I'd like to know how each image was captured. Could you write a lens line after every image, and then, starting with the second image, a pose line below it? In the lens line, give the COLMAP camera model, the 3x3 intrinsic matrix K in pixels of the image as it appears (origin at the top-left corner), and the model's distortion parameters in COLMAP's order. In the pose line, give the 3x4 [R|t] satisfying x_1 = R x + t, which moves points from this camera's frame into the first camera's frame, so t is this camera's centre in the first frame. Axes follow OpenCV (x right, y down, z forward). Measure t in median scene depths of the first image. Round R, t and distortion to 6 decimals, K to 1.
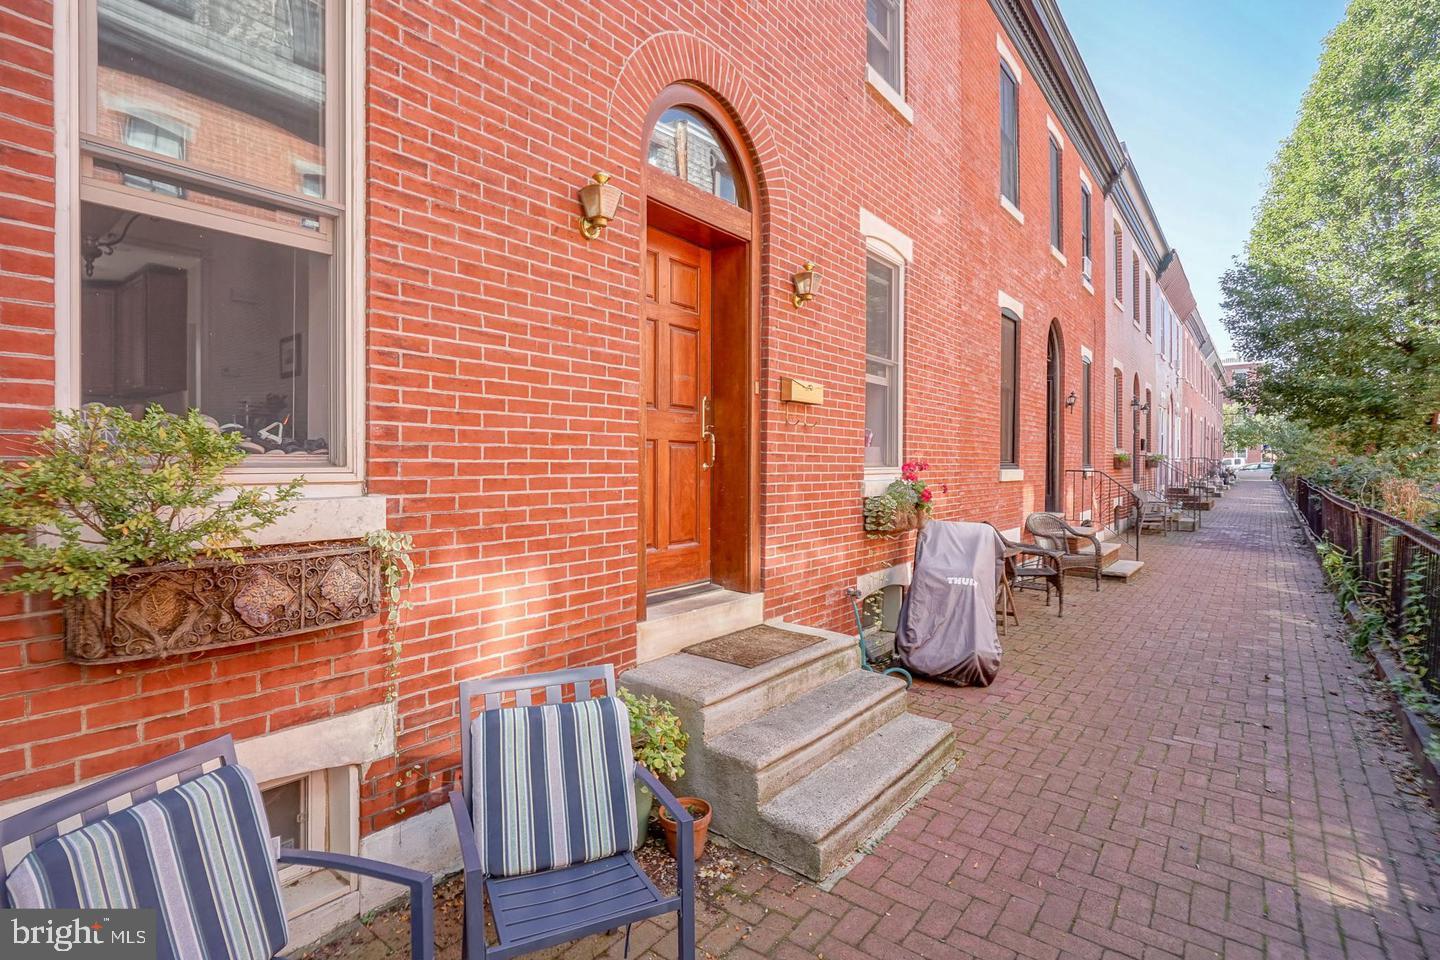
lens RADIAL K [[705.5, 0, 720.1], [0, 705.5, 471.1], [0, 0, 1]] dist [-0.008408, 0.002116]
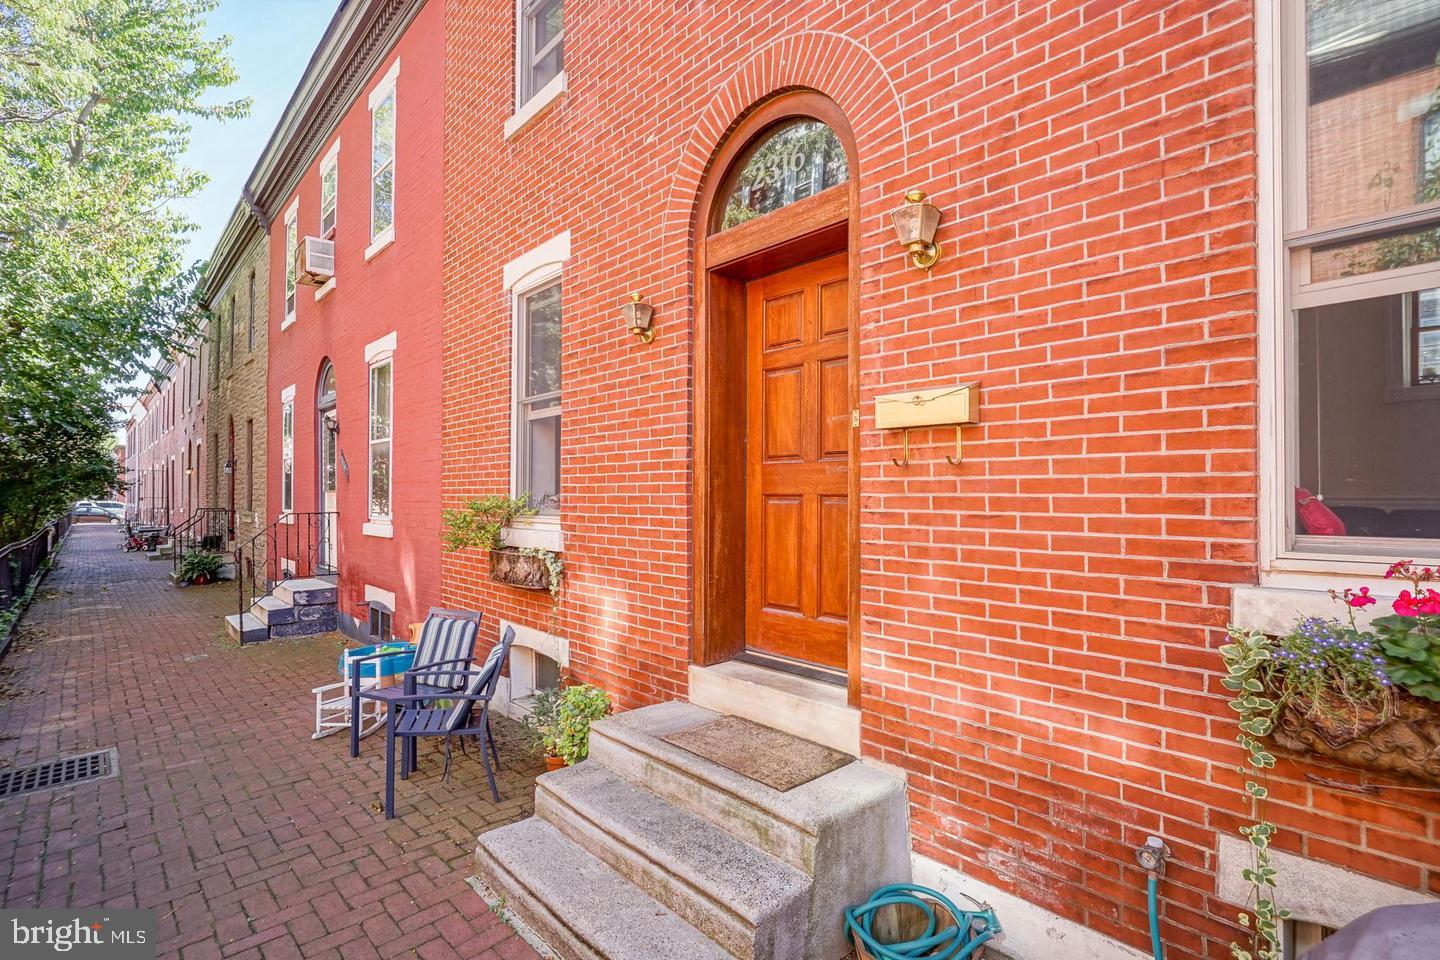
lens RADIAL K [[698.7, 0, 709.2], [0, 698.7, 485.9], [0, 0, 1]] dist [0.002852, 0.001302]
pose [[-0.176293, -0.014097, -0.984237, 1.094142], [-0.009634, 0.999874, -0.012596, -0.057226], [0.984291, 0.007261, -0.176407, 1.395632]]
